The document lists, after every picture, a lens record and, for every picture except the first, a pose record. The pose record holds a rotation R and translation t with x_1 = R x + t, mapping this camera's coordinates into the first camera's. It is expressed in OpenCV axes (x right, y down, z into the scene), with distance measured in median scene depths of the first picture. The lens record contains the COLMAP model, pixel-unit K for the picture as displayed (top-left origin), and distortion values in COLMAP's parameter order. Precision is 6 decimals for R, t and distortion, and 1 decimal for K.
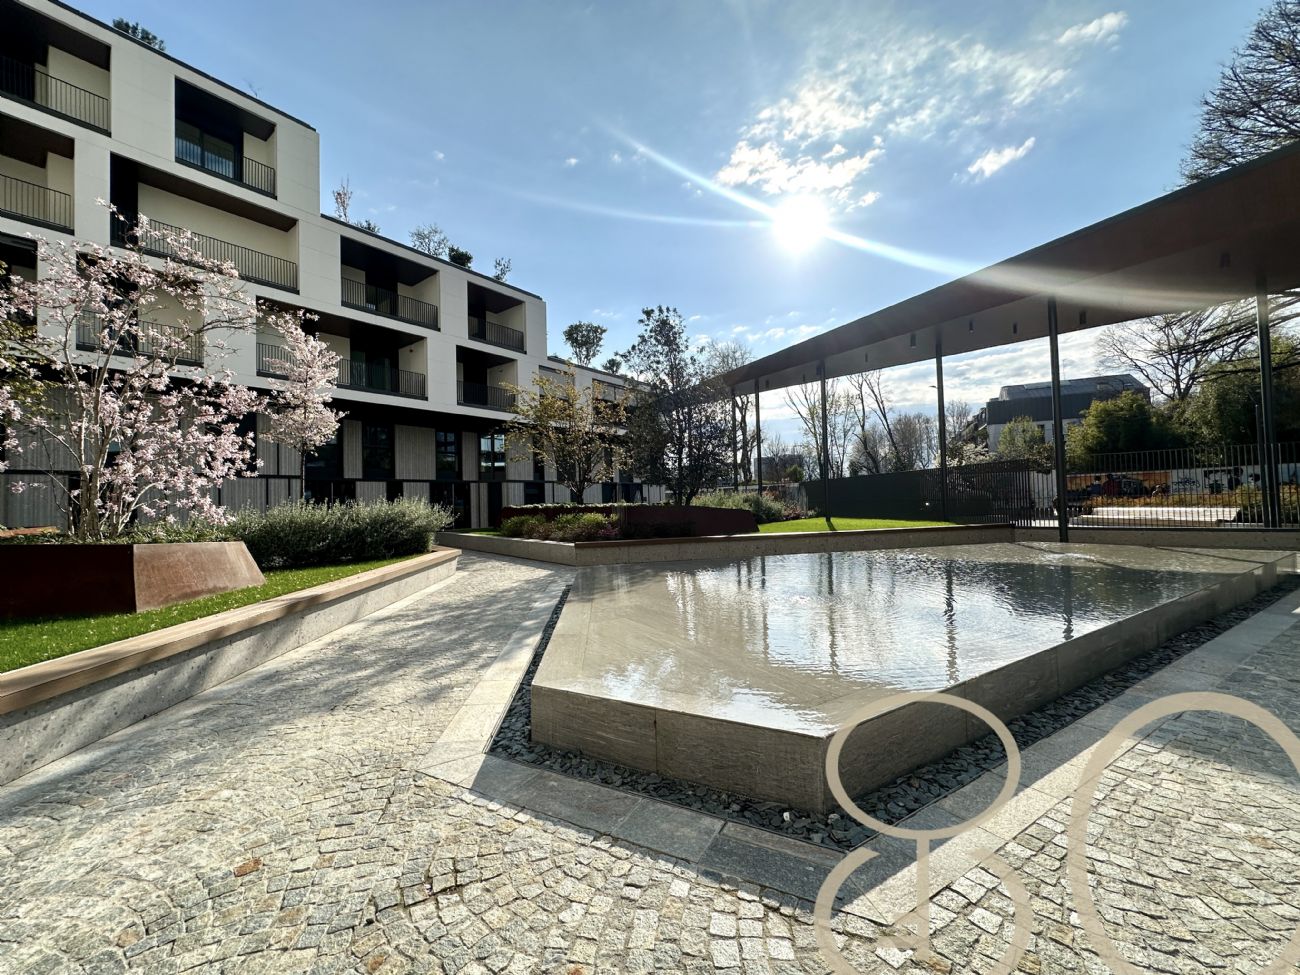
lens RADIAL K [[520.0, 0, 653.6], [0, 520.0, 484.8], [0, 0, 1]] dist [-0.001529, -0.000364]
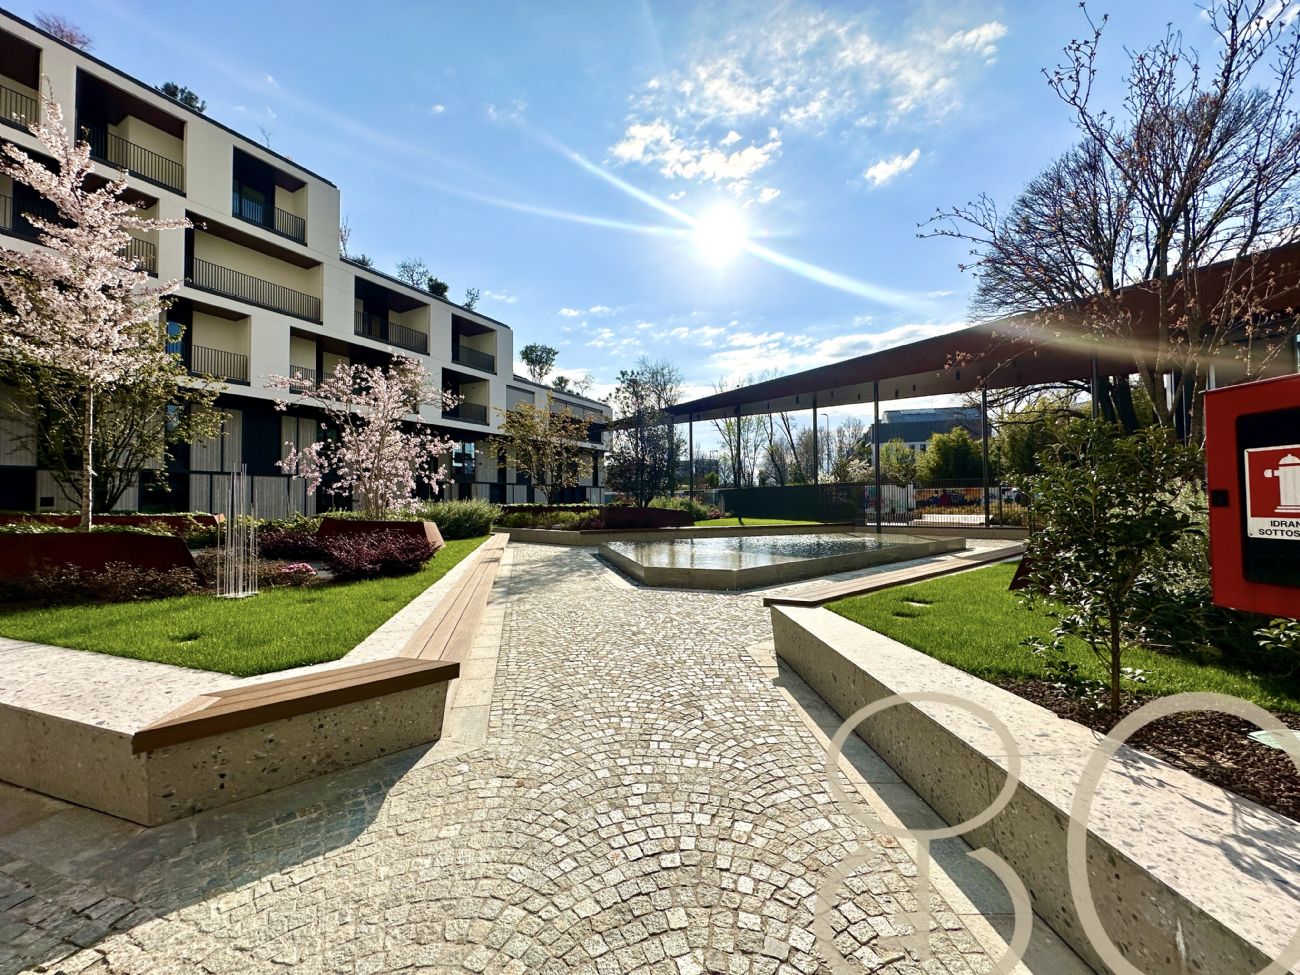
lens RADIAL K [[520.0, 0, 653.6], [0, 520.0, 484.8], [0, 0, 1]] dist [-0.001529, -0.000364]
pose [[0.987250, 0.026589, 0.156939, -0.078570], [-0.026453, 0.999646, -0.002960, -0.010057], [-0.156963, -0.001230, 0.987604, -0.236839]]
